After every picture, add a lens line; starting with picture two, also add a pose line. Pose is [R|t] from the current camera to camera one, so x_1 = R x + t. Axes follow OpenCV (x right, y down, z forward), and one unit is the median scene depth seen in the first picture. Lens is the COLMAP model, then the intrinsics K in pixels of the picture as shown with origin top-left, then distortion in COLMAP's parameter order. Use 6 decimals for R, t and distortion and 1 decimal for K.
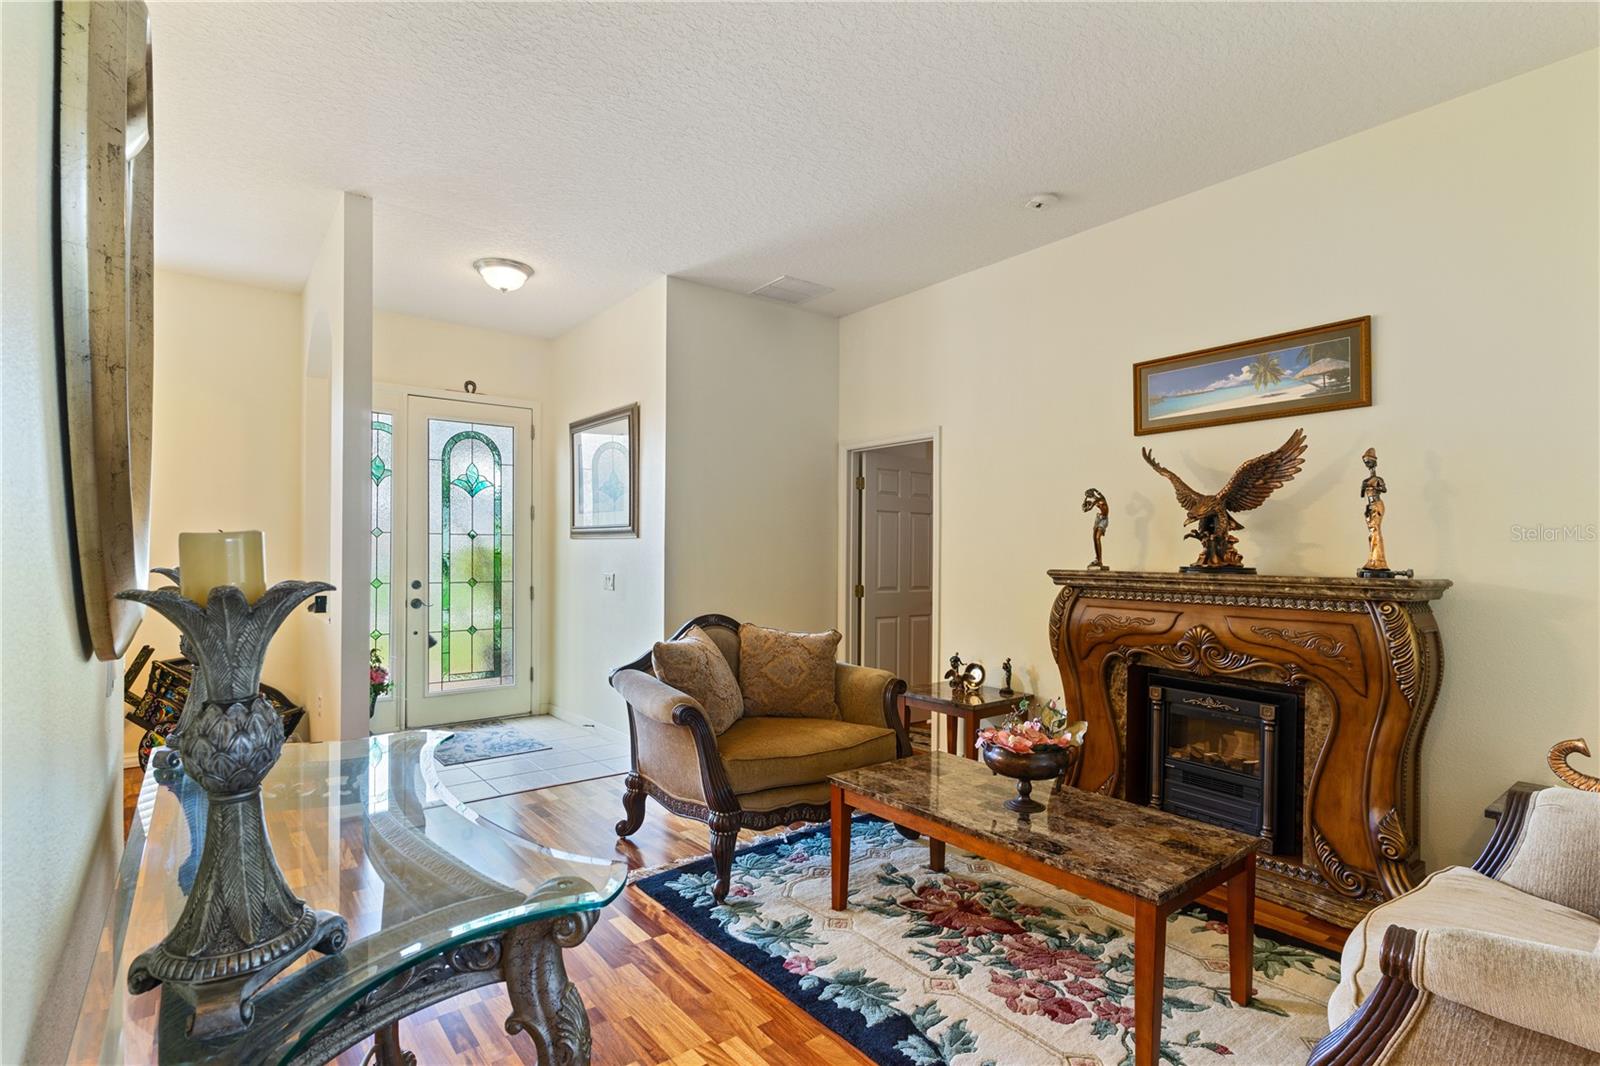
lens RADIAL K [[765.3, 0, 794.9], [0, 765.3, 549.2], [0, 0, 1]] dist [0.002295, -0.000661]
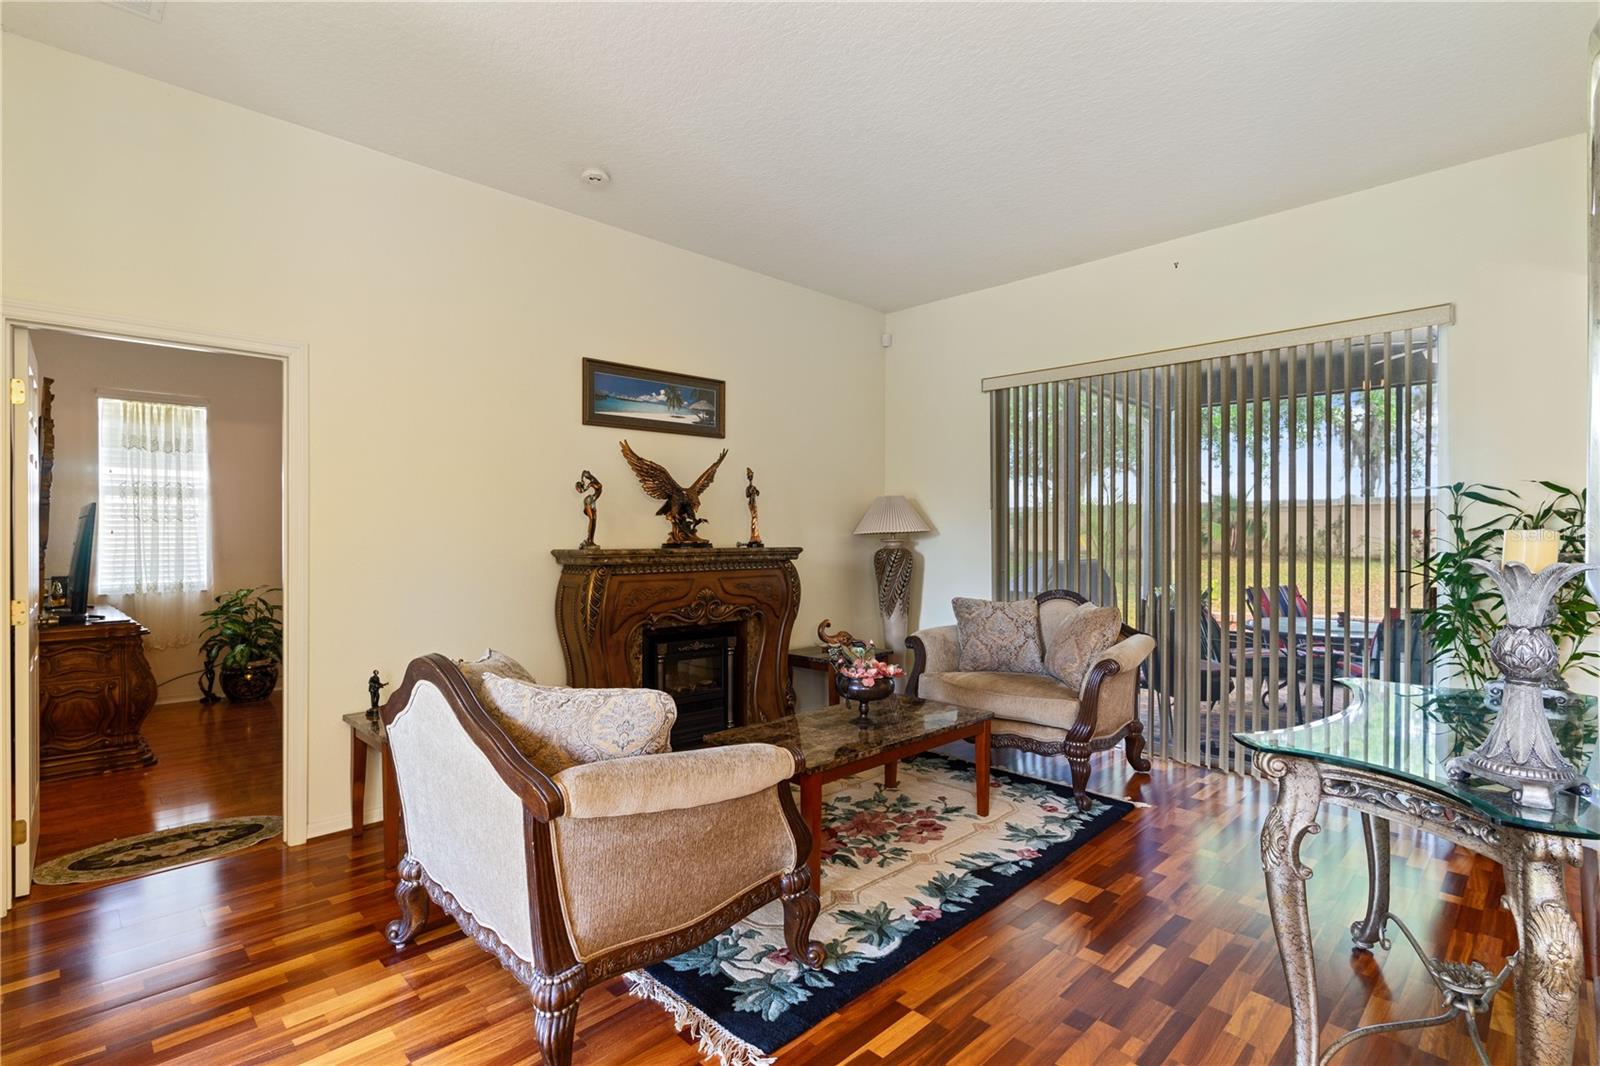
lens RADIAL K [[756.6, 0, 800.0], [0, 756.6, 533.0], [0, 0, 1]] dist [0.000902, -0.000239]
pose [[-0.107808, -0.008858, 0.994132, -0.902320], [-0.008860, 0.999929, 0.007949, -0.007375], [-0.994132, -0.007951, -0.107879, 1.121203]]
